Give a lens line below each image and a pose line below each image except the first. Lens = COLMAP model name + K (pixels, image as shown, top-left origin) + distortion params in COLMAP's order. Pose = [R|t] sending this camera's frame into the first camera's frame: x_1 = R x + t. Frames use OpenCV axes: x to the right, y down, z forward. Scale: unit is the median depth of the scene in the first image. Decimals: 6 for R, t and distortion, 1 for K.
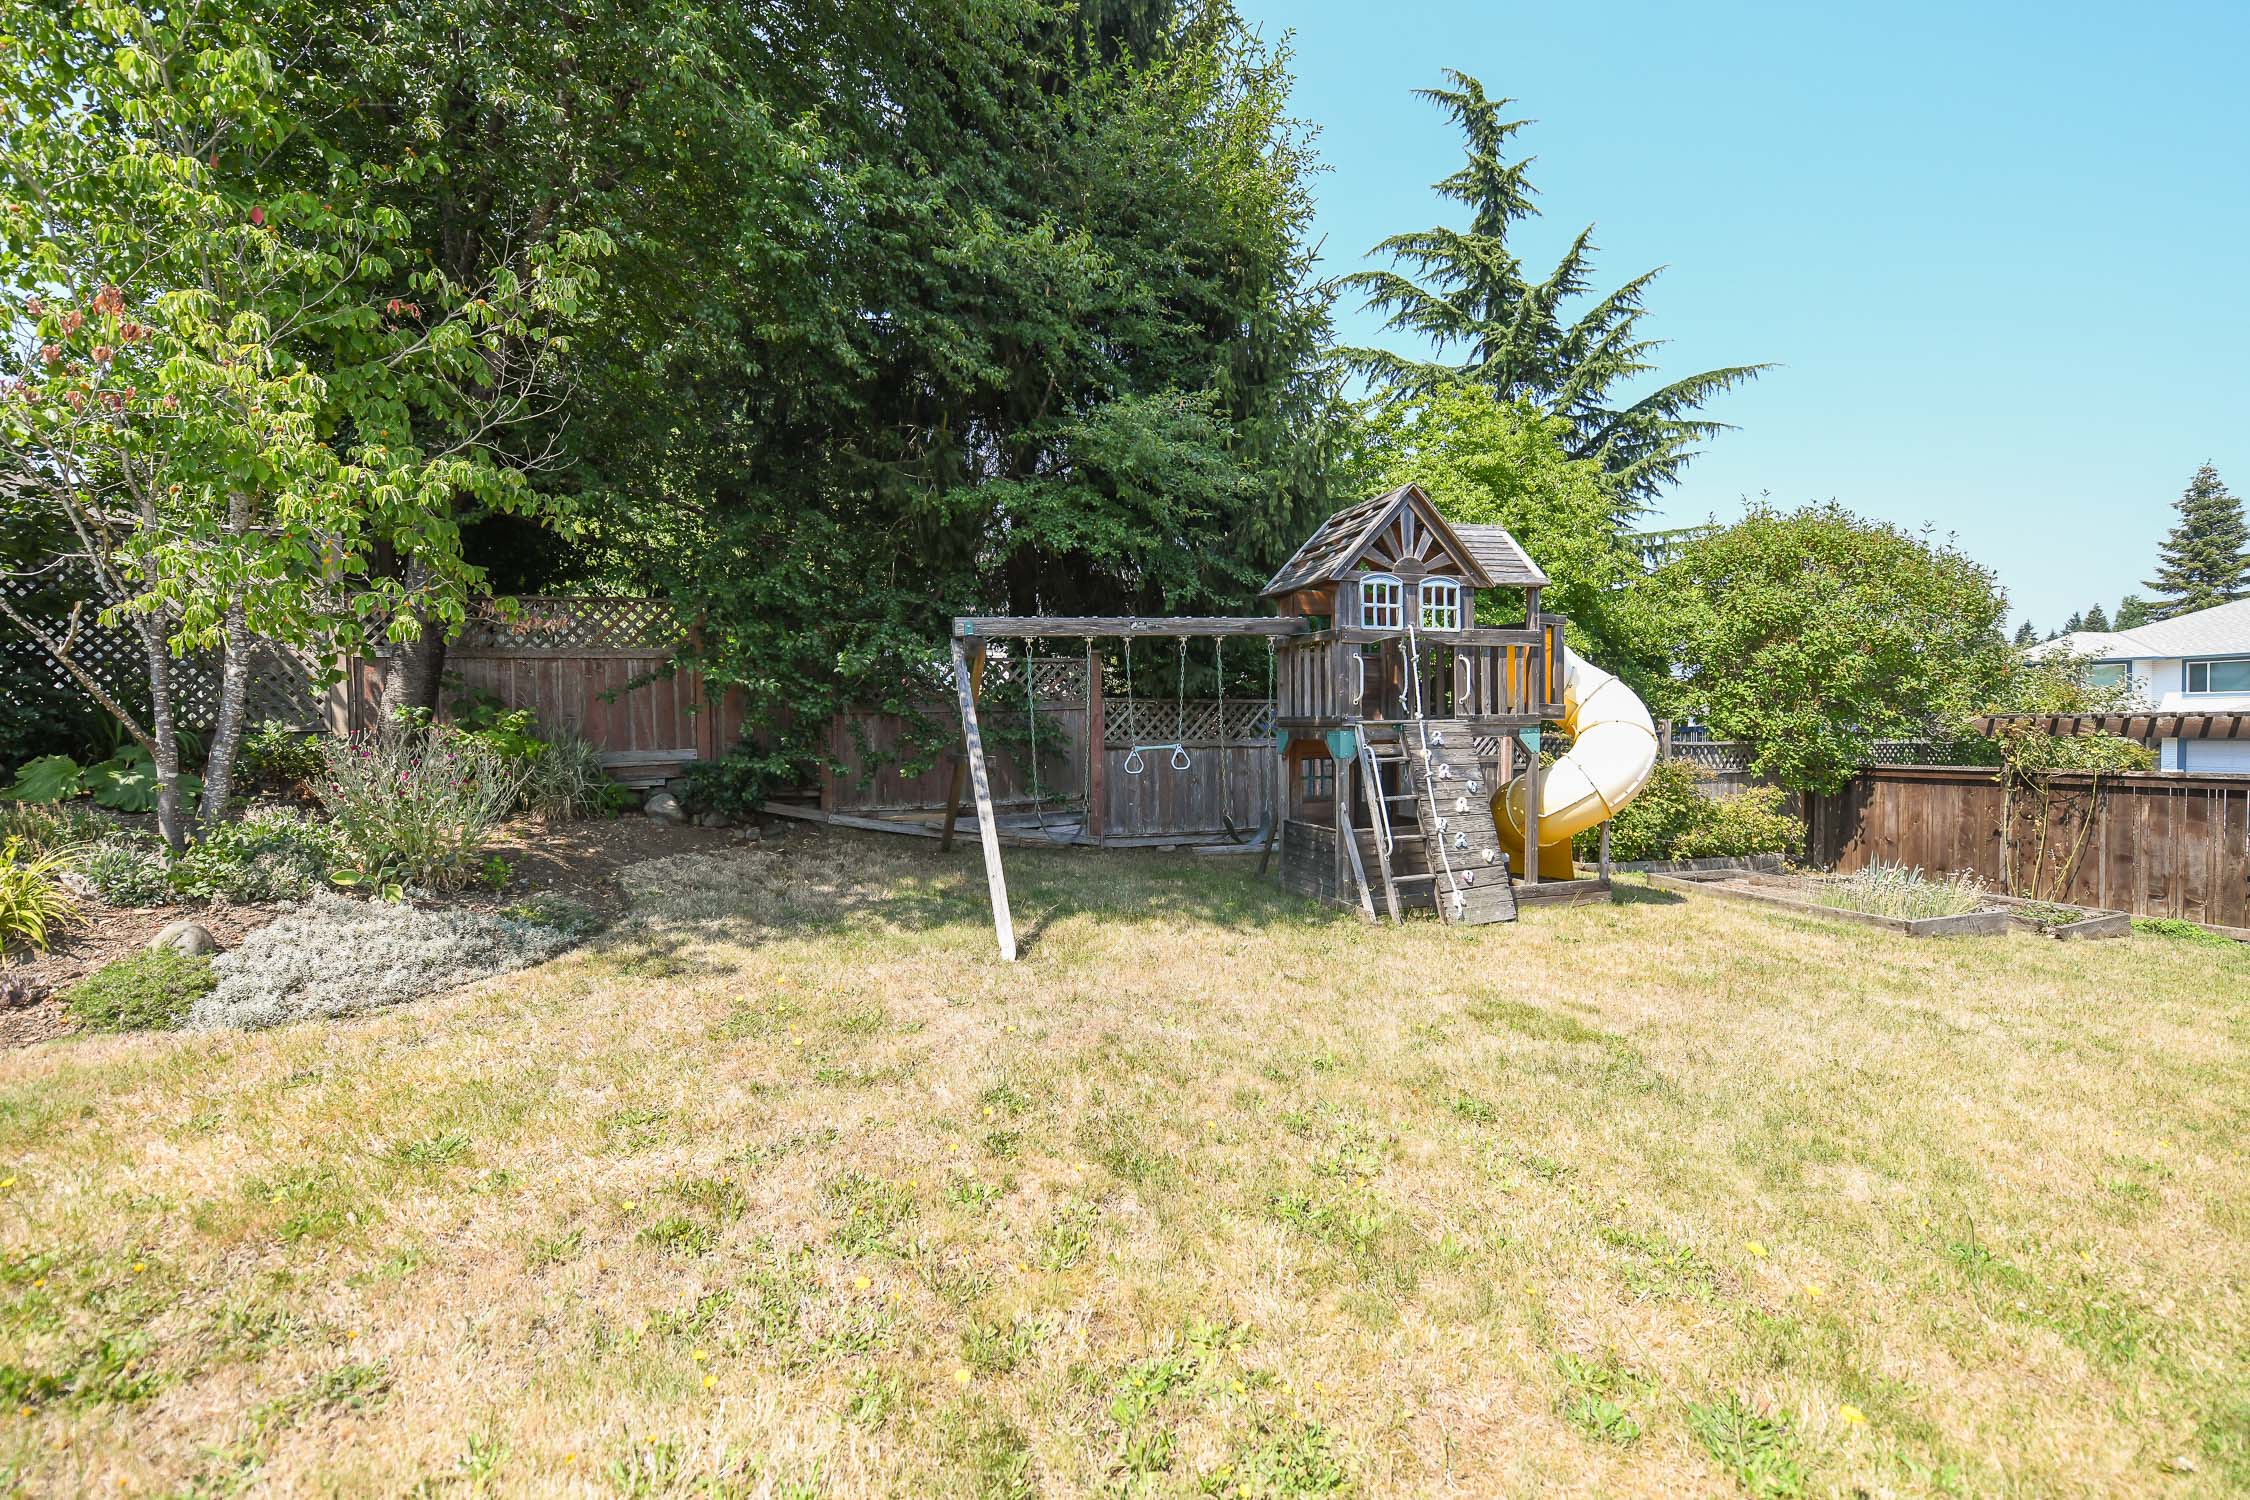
lens RADIAL K [[955.9, 0, 1142.4], [0, 955.9, 744.6], [0, 0, 1]] dist [-0.008942, -0.002054]
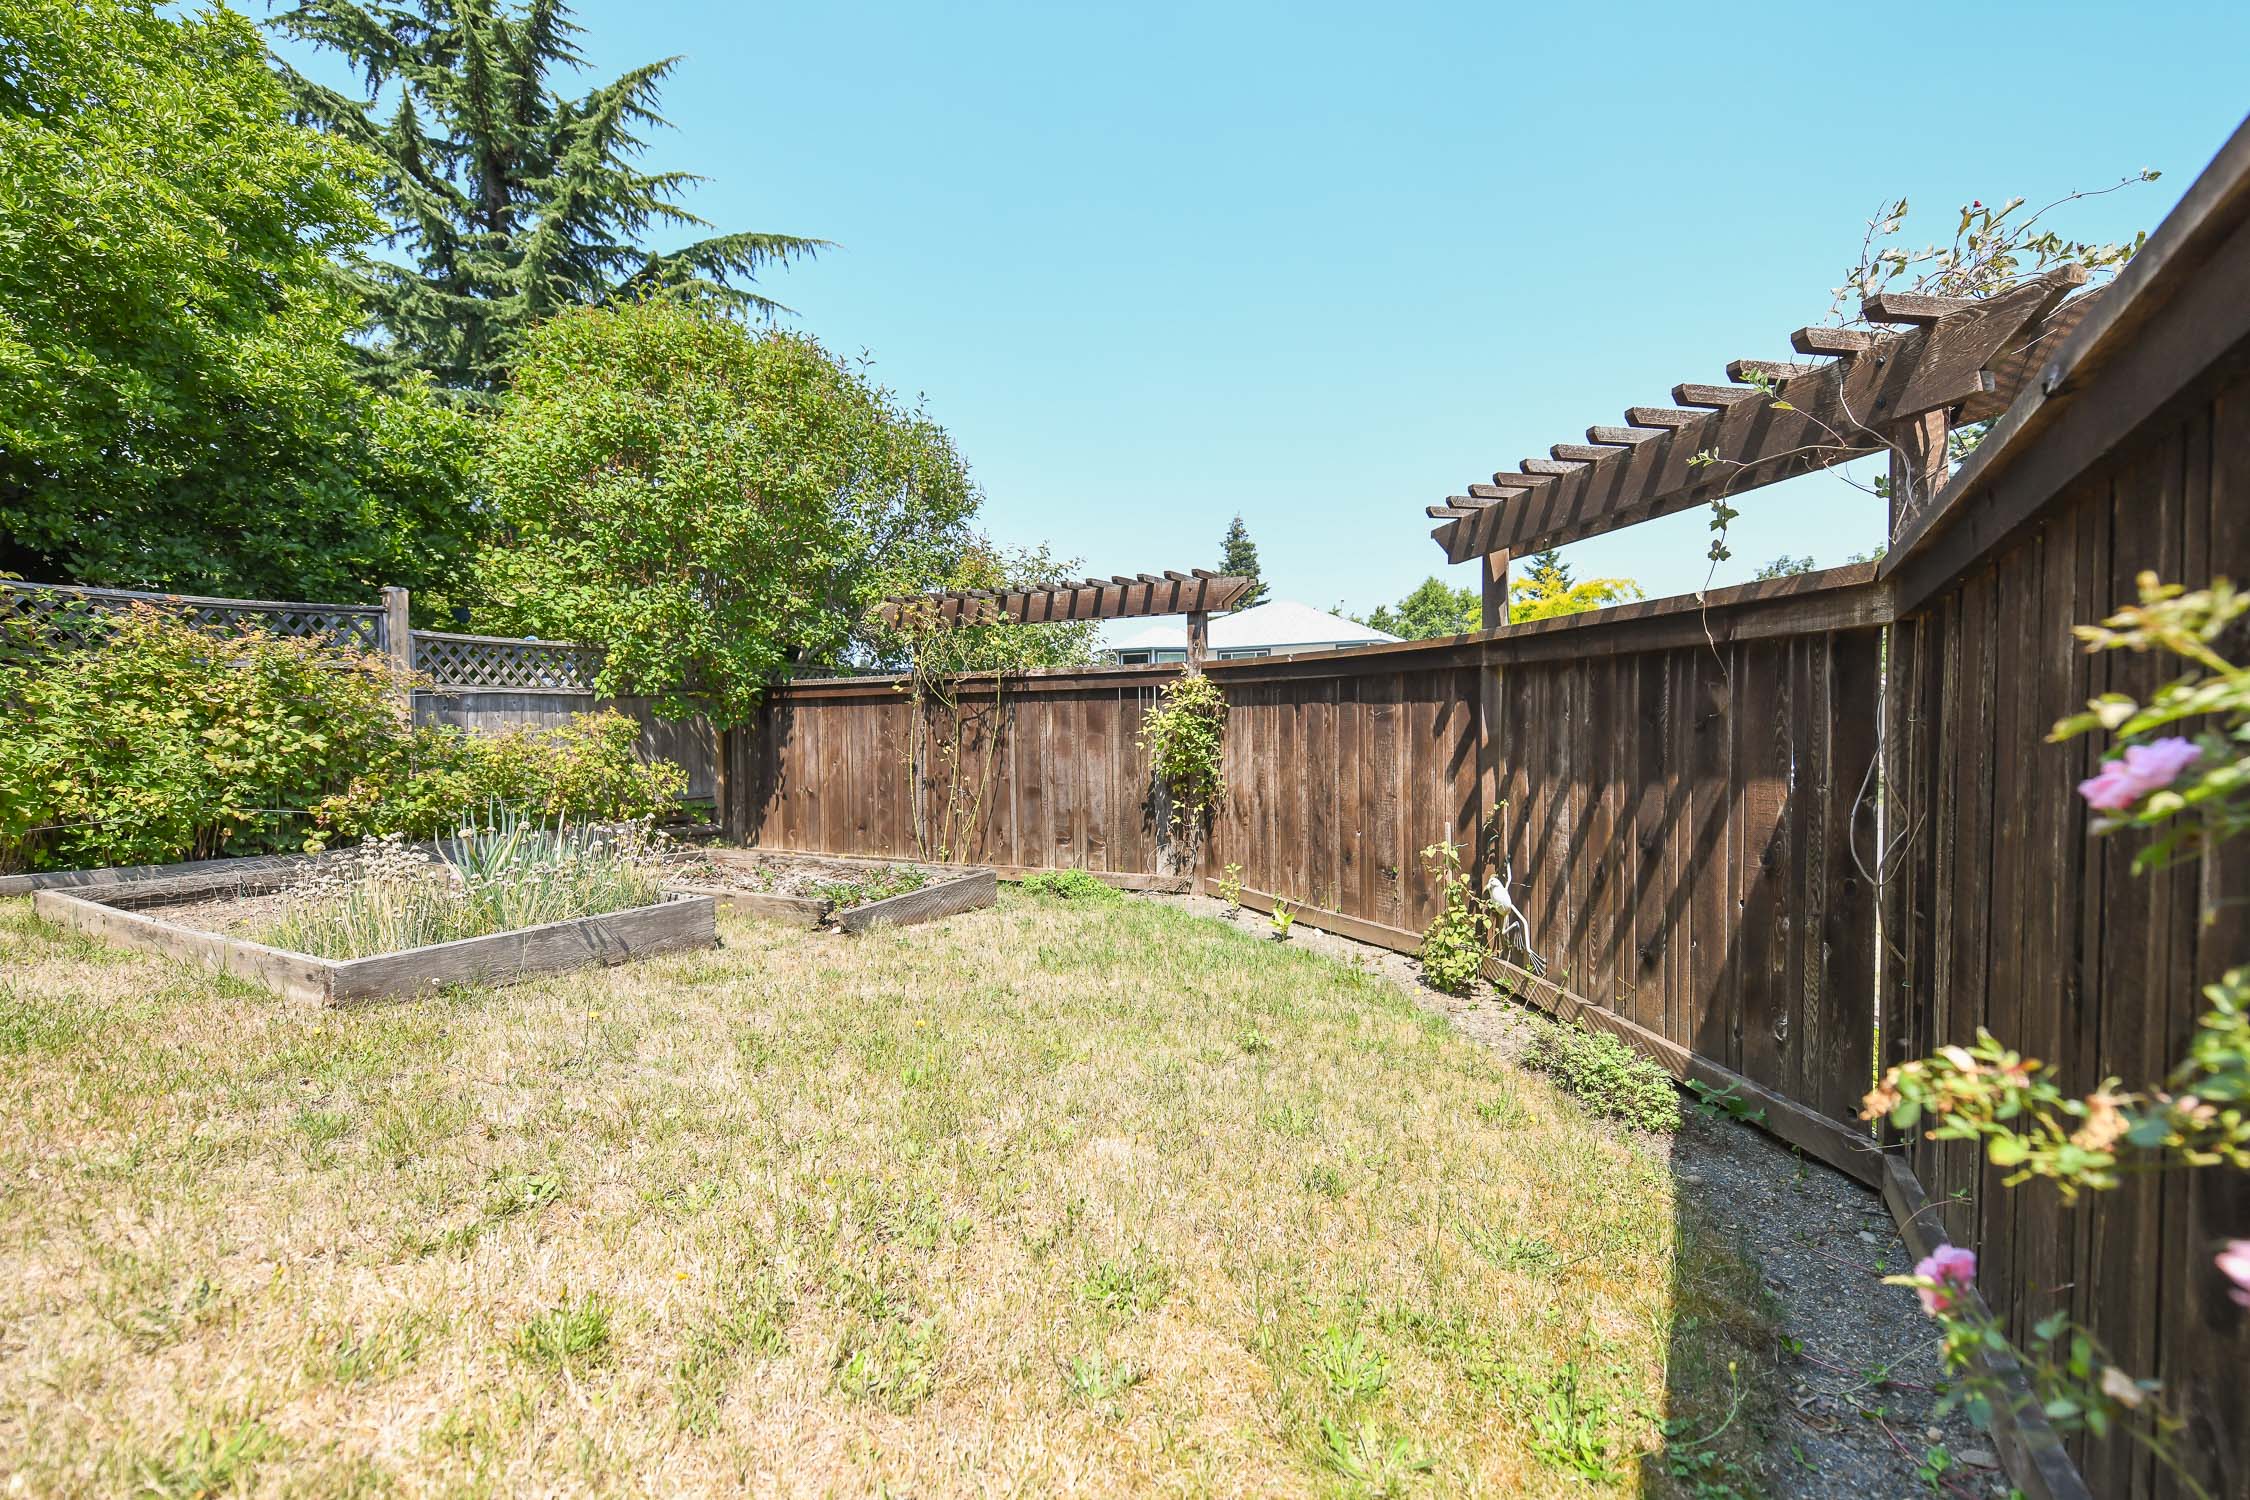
lens RADIAL K [[955.9, 0, 1135.3], [0, 955.9, 742.3], [0, 0, 1]] dist [-0.008942, -0.002054]
pose [[0.749592, -0.021444, 0.661553, 0.552515], [0.020668, 0.999746, 0.008987, 0.069794], [-0.661578, 0.006936, 0.749844, 0.358727]]
